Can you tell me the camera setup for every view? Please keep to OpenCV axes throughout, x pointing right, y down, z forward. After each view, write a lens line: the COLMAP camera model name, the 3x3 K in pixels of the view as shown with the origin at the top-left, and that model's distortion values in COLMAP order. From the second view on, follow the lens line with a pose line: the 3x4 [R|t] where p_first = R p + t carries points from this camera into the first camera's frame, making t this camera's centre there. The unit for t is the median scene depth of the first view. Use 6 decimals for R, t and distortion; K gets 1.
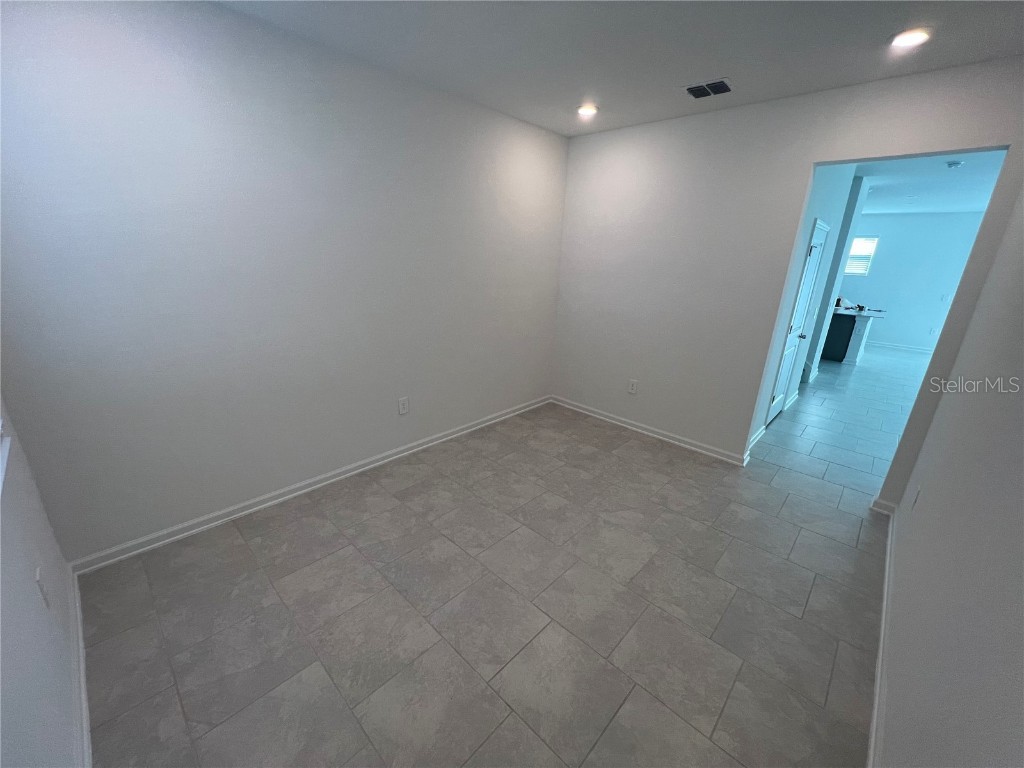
lens RADIAL K [[408.8, 0, 512.0], [0, 408.8, 384.0], [0, 0, 1]] dist [-0.001917, 0.000724]
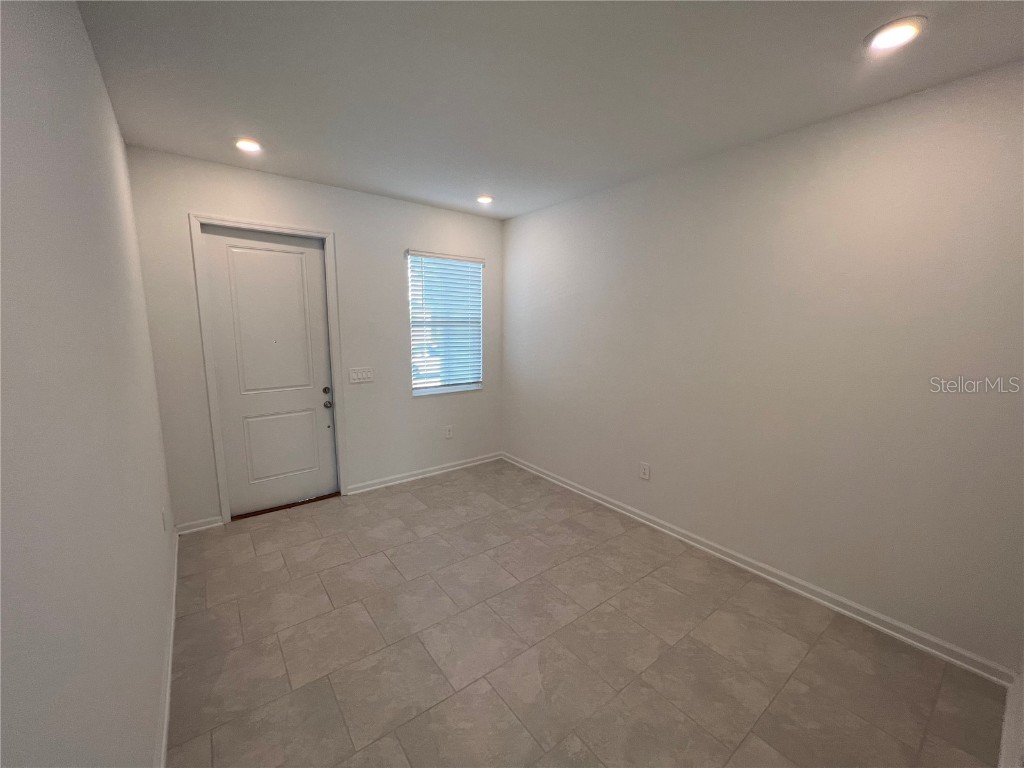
lens RADIAL K [[408.8, 0, 512.0], [0, 408.8, 384.0], [0, 0, 1]] dist [-0.001917, 0.000724]
pose [[-0.152268, 0.109469, -0.982258, 0.918956], [-0.324164, 0.933338, 0.154268, -0.239323], [0.933666, 0.341903, -0.106632, 0.893782]]
